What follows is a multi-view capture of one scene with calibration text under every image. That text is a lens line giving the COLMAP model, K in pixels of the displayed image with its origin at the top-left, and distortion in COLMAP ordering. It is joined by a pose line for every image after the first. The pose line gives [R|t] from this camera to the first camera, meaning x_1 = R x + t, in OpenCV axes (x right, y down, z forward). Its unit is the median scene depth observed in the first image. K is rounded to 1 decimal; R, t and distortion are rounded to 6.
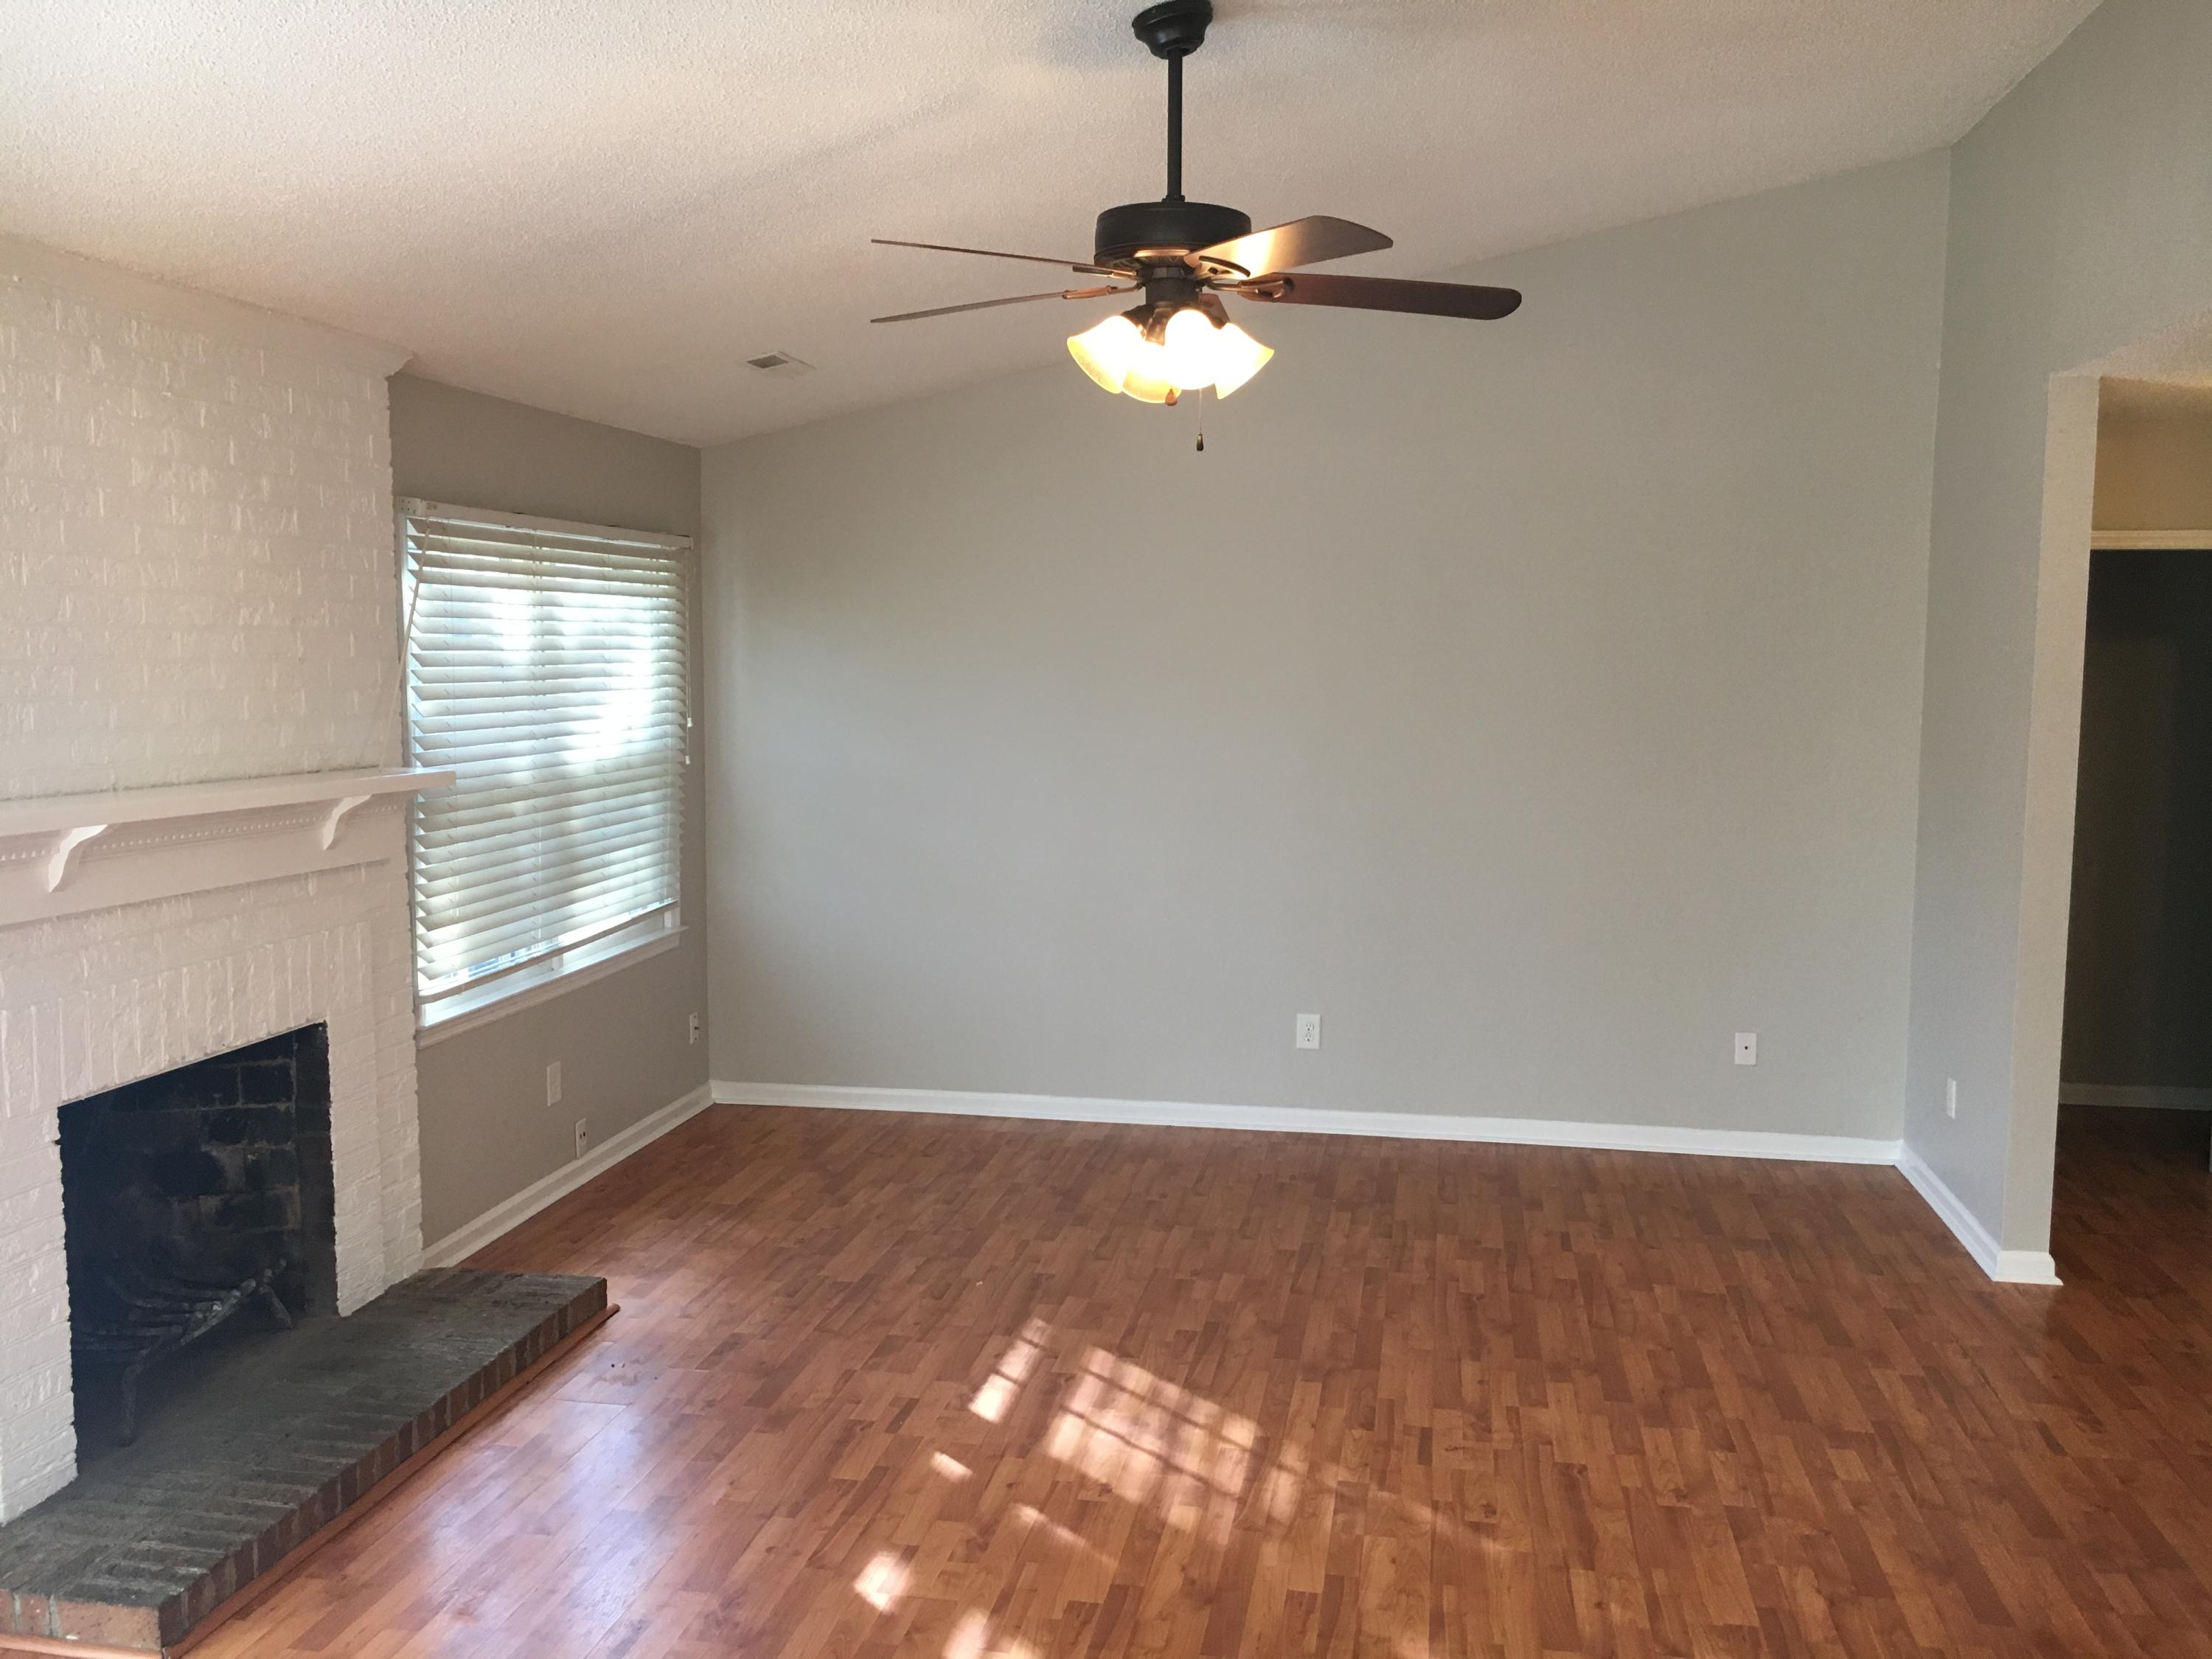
lens RADIAL K [[1850.0, 0, 1106.0], [0, 1850.0, 829.5], [0, 0, 1]] dist [0.094408, -0.125227]
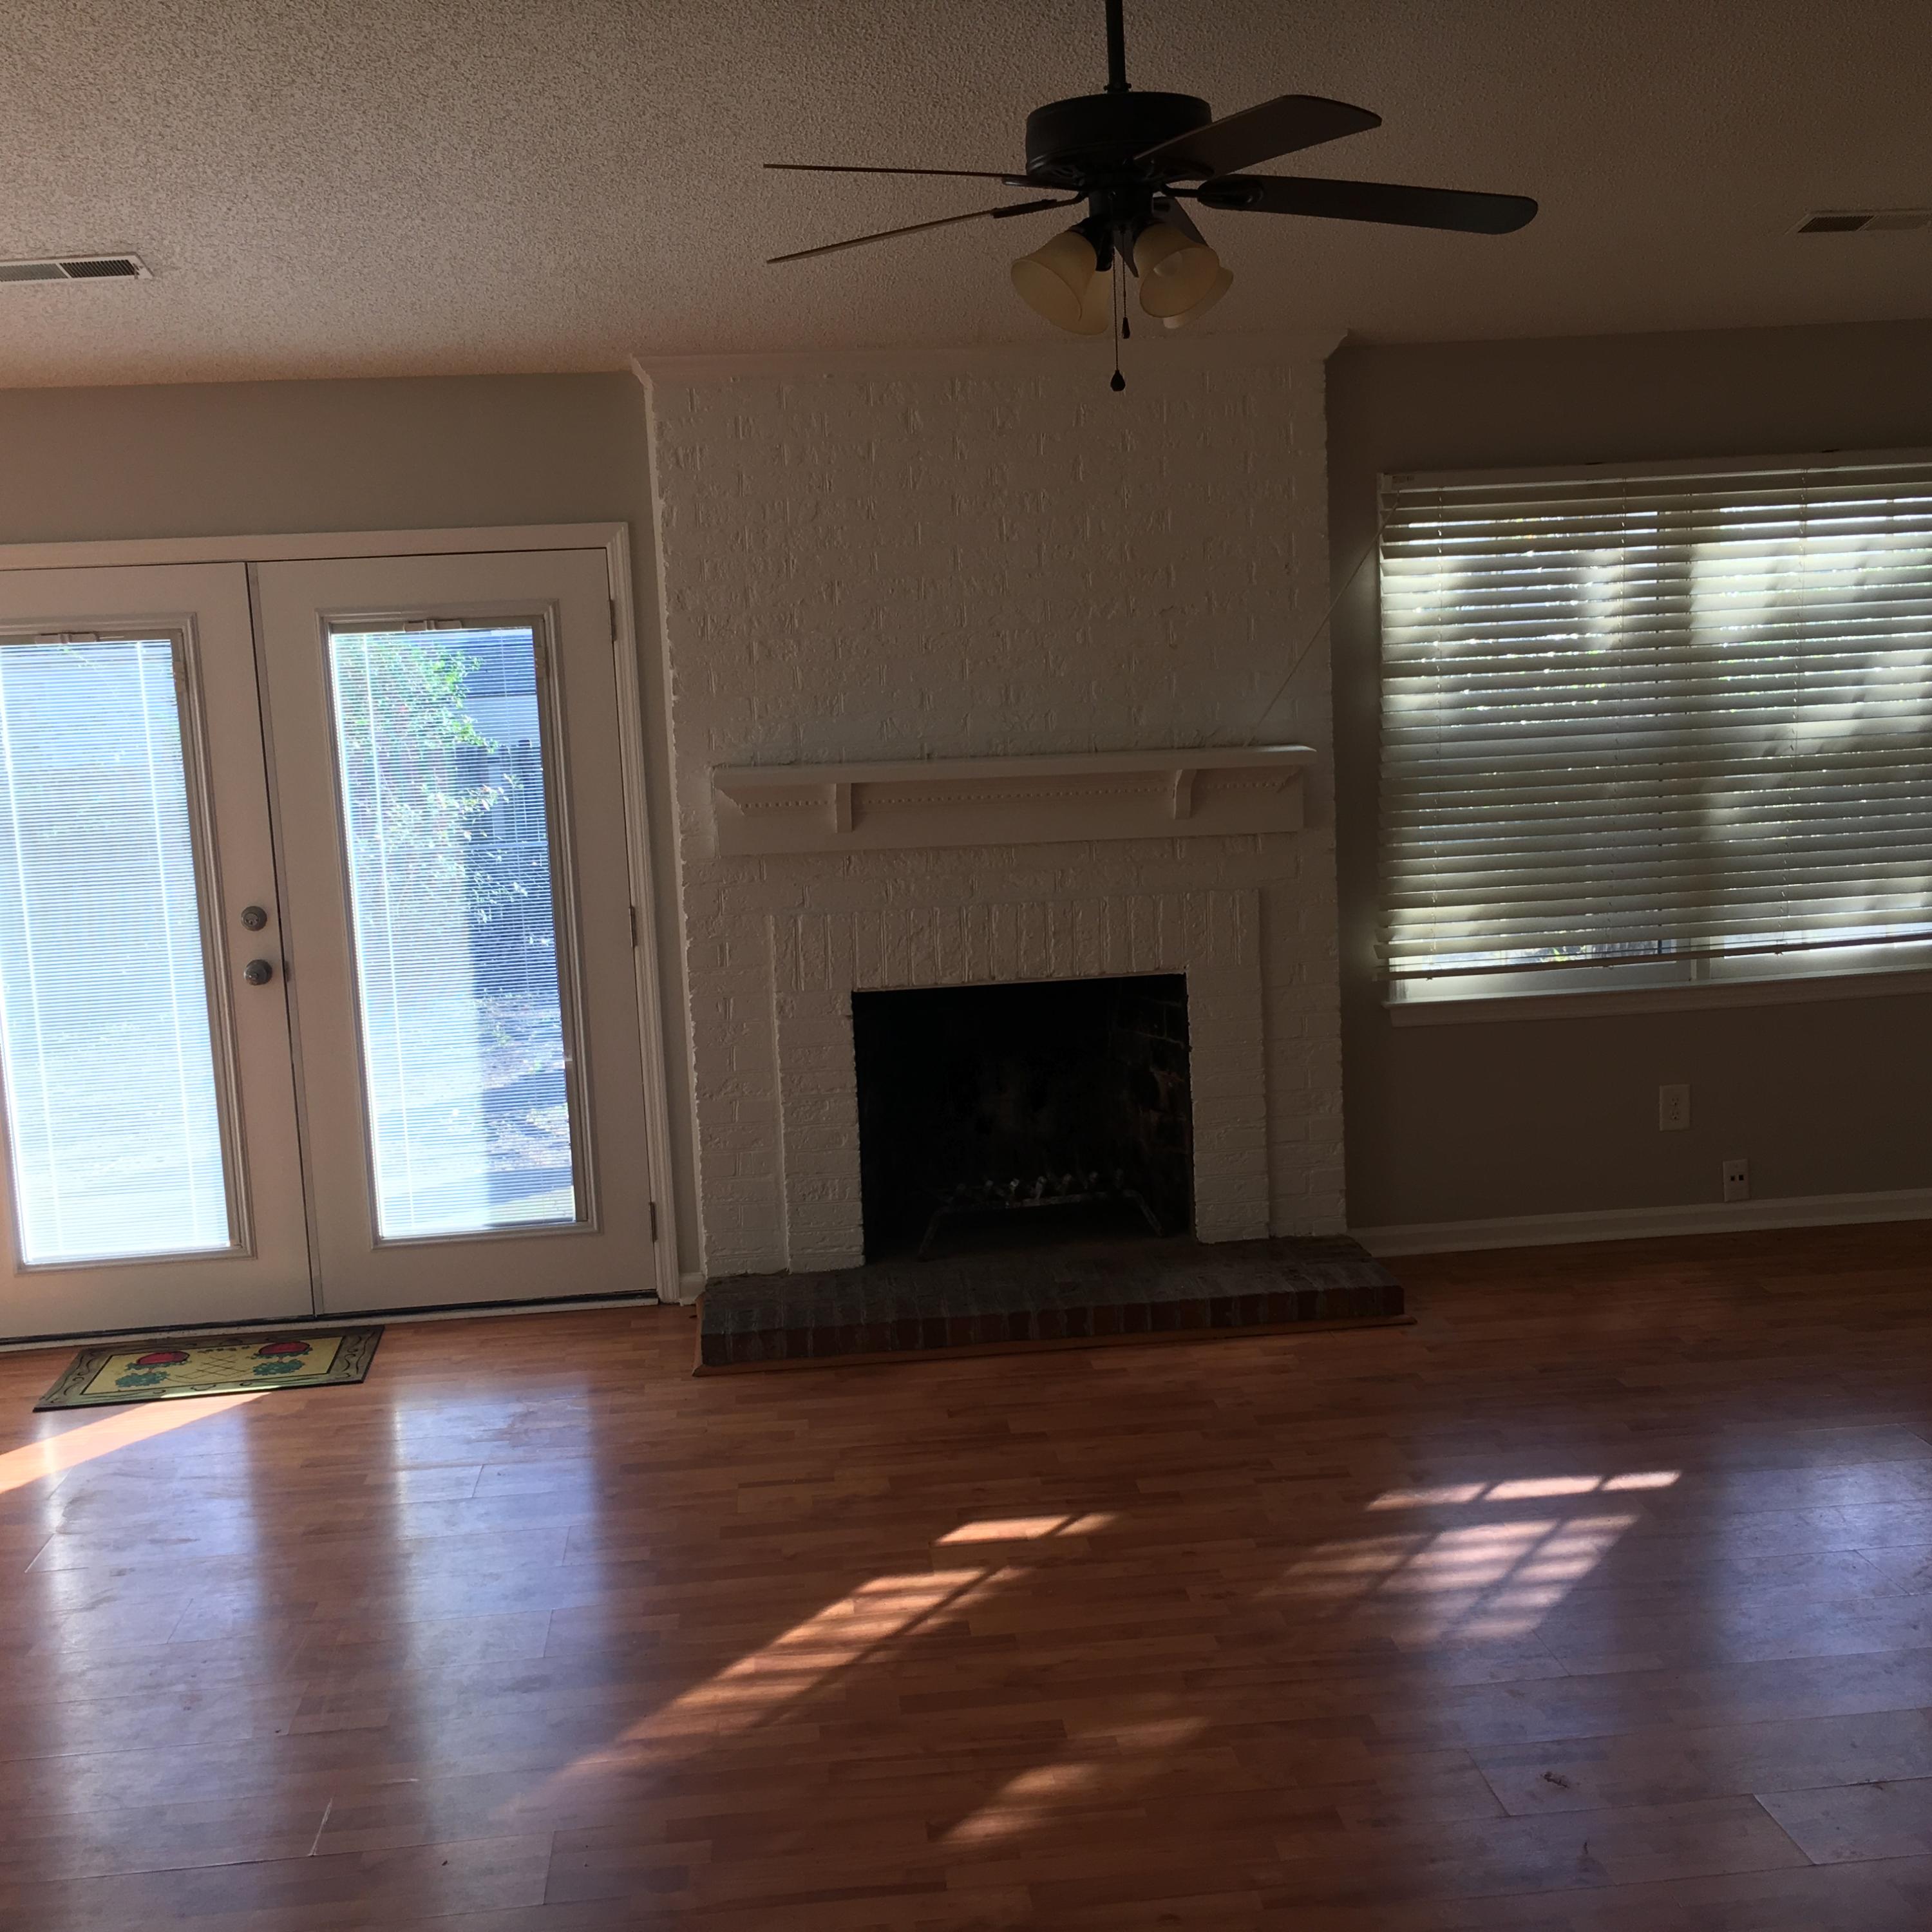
lens RADIAL K [[2199.6, 0, 1032.2], [0, 2199.6, 965.3], [0, 0, 1]] dist [0.112335, -0.257390]
pose [[0.295348, 0.117270, -0.948165, 0.886120], [-0.046385, 0.993028, 0.108370, -0.044488], [0.954263, 0.011974, 0.298729, 0.582654]]
